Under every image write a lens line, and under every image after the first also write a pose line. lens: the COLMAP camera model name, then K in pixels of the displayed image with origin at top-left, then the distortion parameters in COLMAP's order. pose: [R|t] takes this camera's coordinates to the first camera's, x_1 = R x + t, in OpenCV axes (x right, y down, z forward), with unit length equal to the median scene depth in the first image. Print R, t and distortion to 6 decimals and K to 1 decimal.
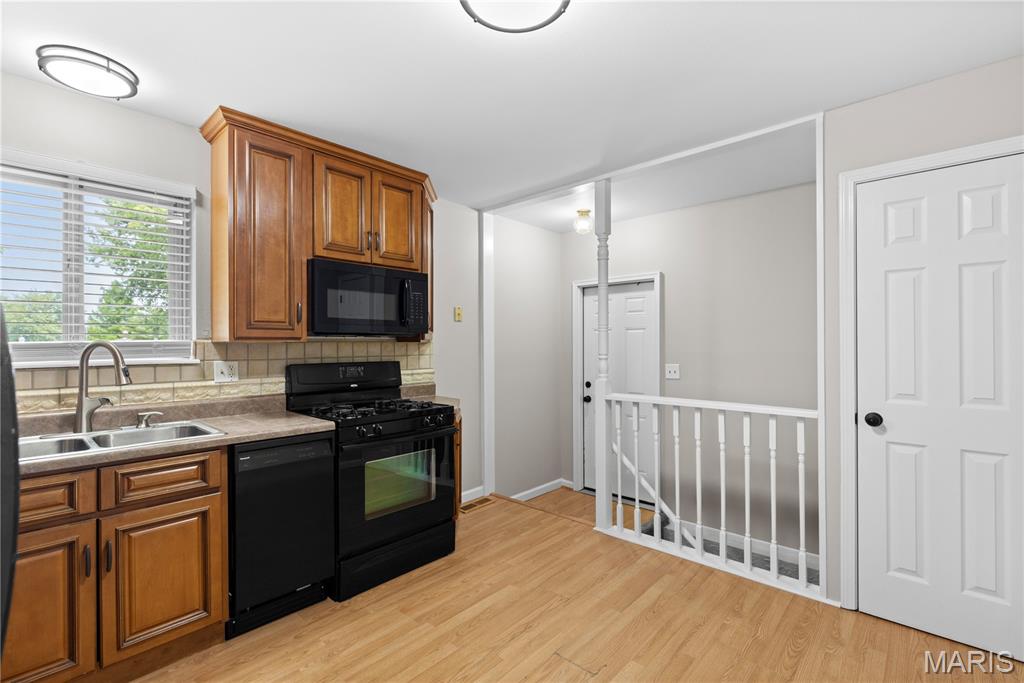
lens RADIAL K [[464.4, 0, 511.4], [0, 464.4, 341.3], [0, 0, 1]] dist [0.001914, 0.000042]
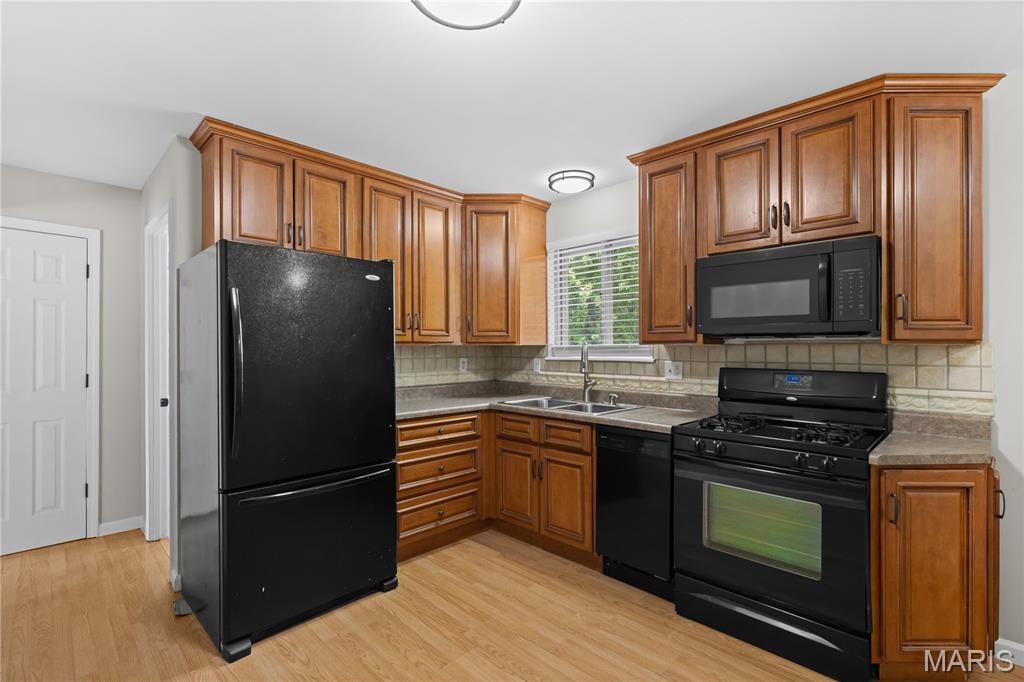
lens RADIAL K [[464.4, 0, 511.9], [0, 464.4, 346.5], [0, 0, 1]] dist [0.001914, 0.000042]
pose [[-0.039023, 0.000592, -0.999238, 0.572517], [0.004471, 0.999990, 0.000417, 0.003415], [0.999228, -0.004452, -0.039025, 0.654258]]
